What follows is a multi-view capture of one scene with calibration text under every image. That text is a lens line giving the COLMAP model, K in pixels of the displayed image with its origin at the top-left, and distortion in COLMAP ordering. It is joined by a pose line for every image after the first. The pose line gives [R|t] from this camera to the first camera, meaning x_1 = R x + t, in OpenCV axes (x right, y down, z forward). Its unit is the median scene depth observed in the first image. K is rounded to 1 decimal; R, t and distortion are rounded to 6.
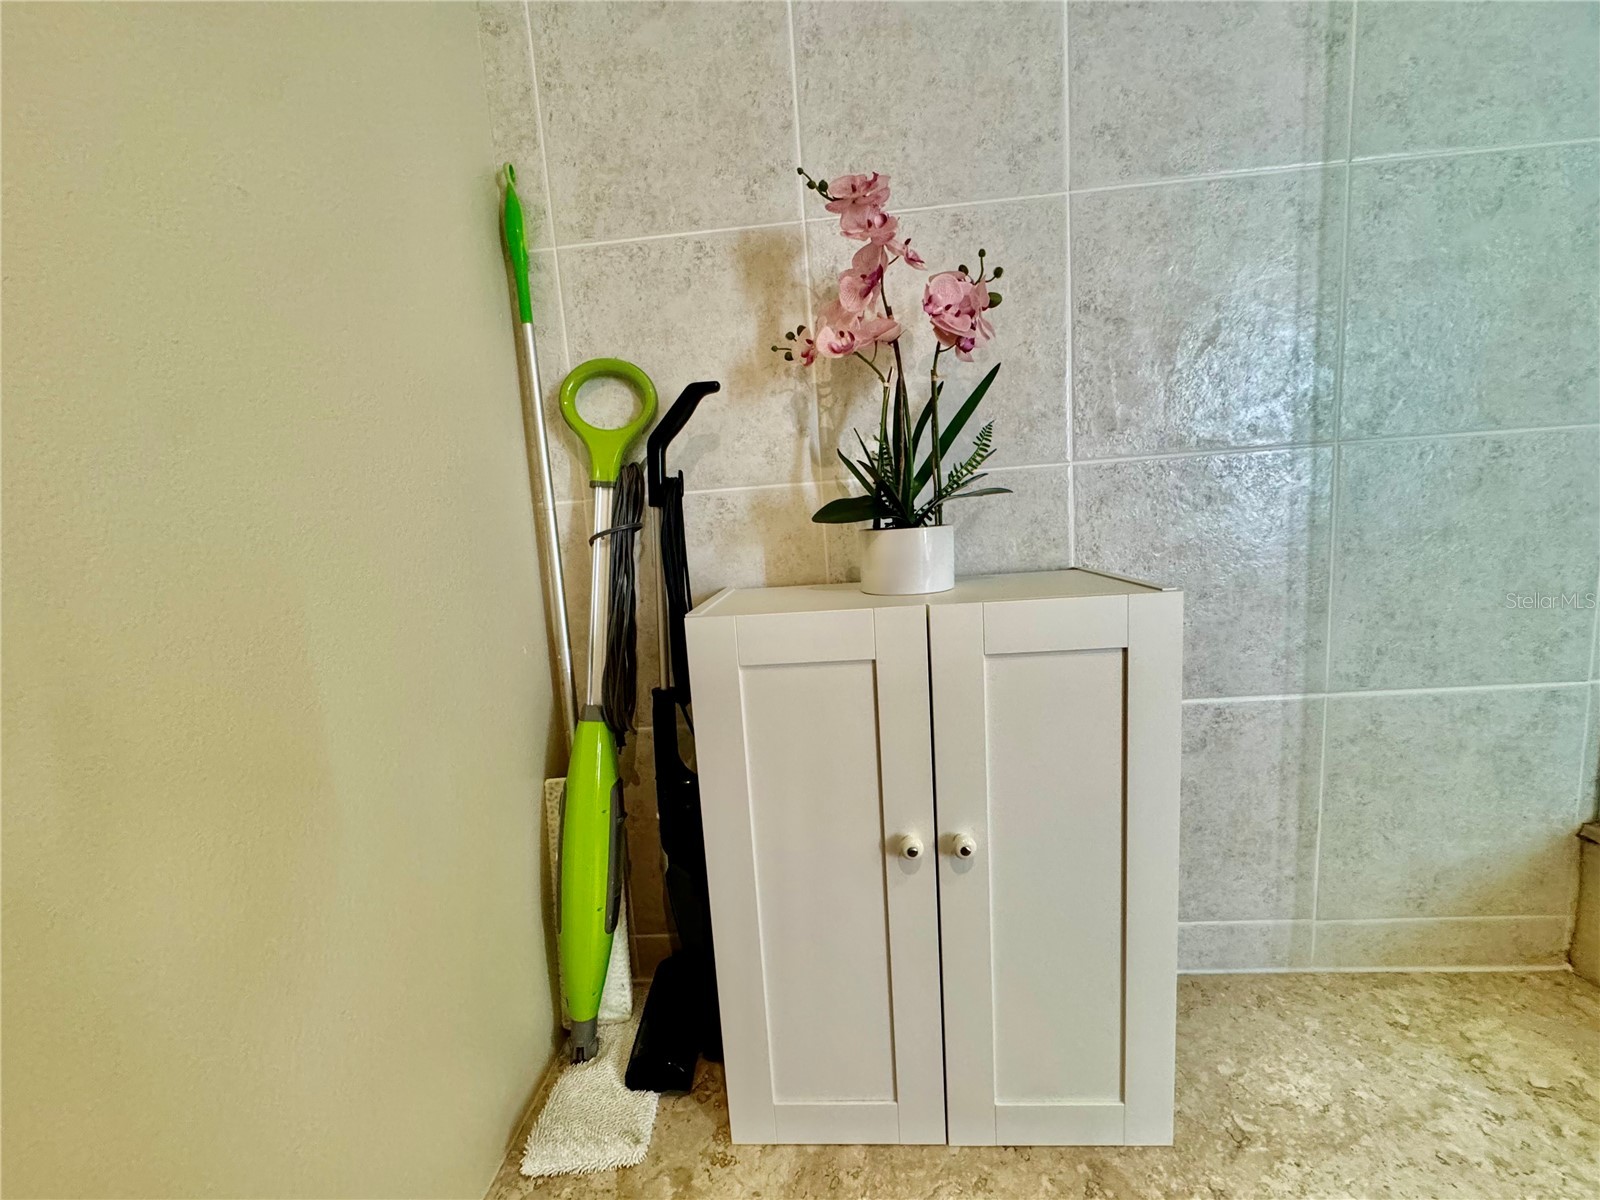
lens RADIAL K [[641.1, 0, 804.7], [0, 641.1, 601.2], [0, 0, 1]] dist [-0.003380, -0.000059]
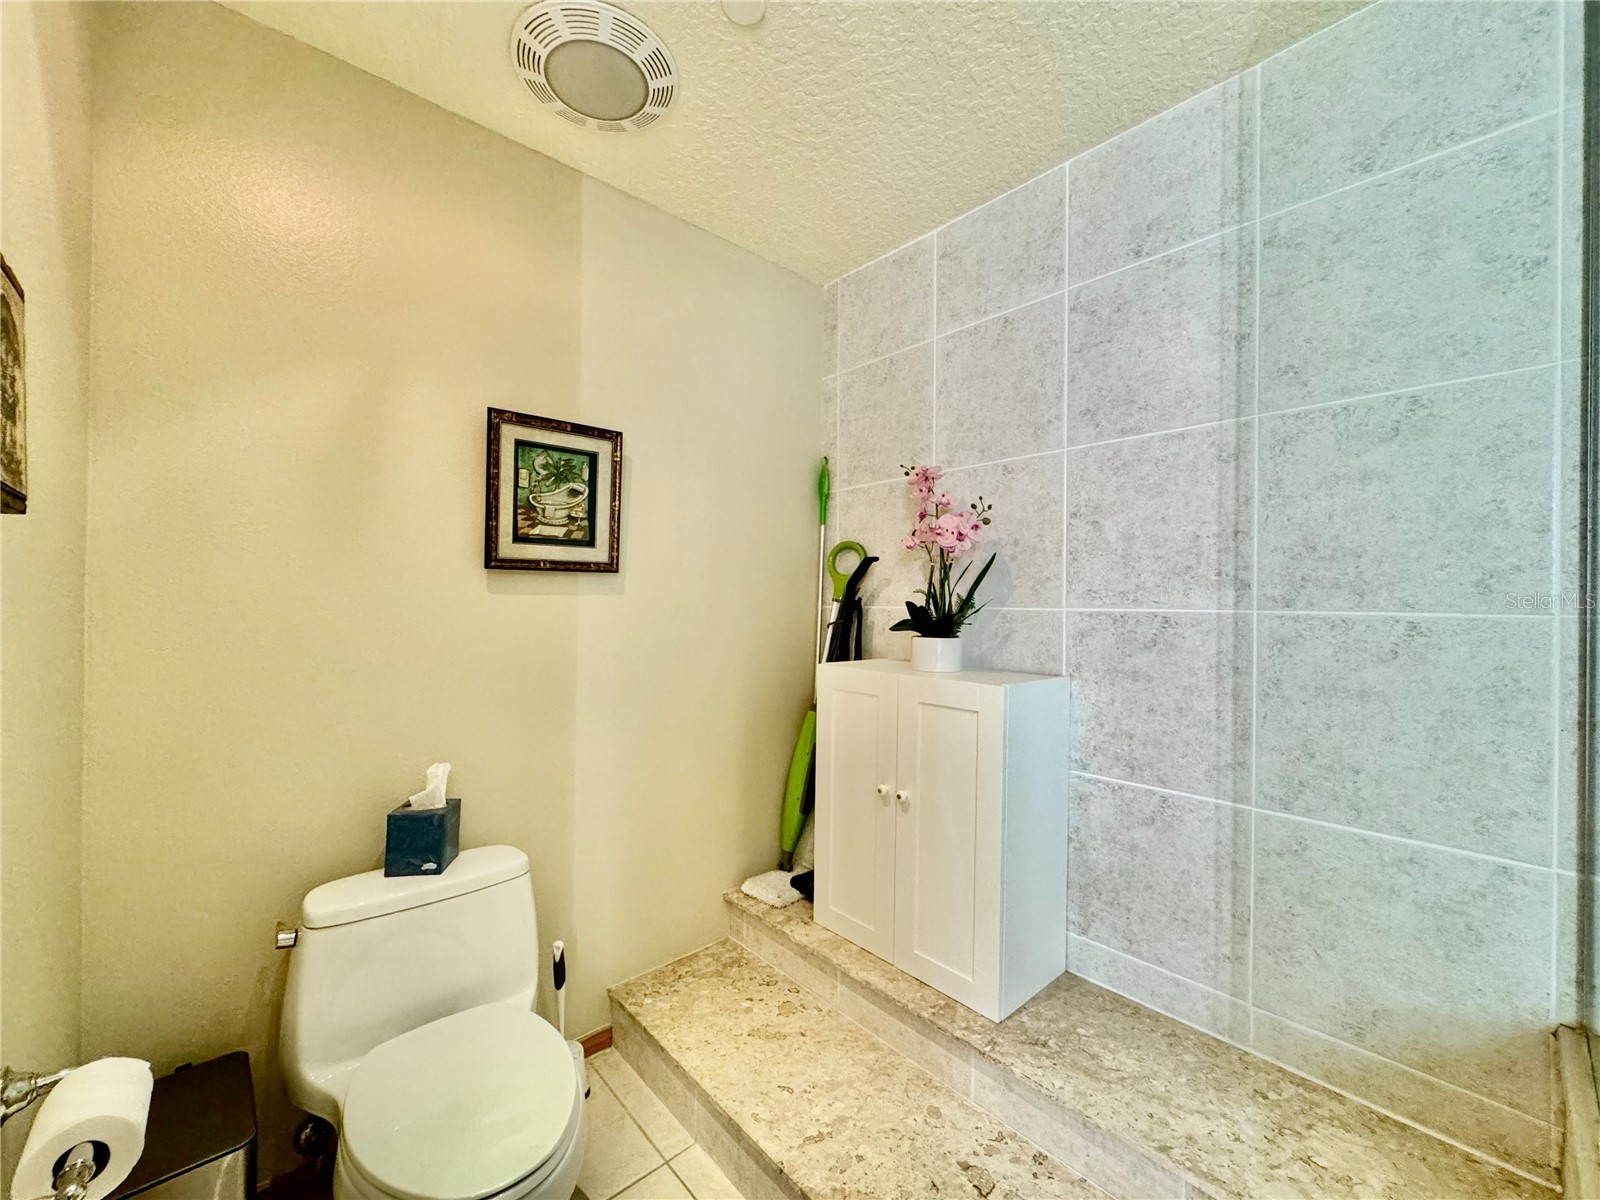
lens RADIAL K [[641.1, 0, 801.6], [0, 641.1, 603.2], [0, 0, 1]] dist [-0.003380, -0.000059]
pose [[0.713777, 0.077932, -0.696024, 1.047564], [-0.156713, 0.986364, -0.050269, -0.049240], [0.682616, 0.144957, 0.716257, -0.569128]]
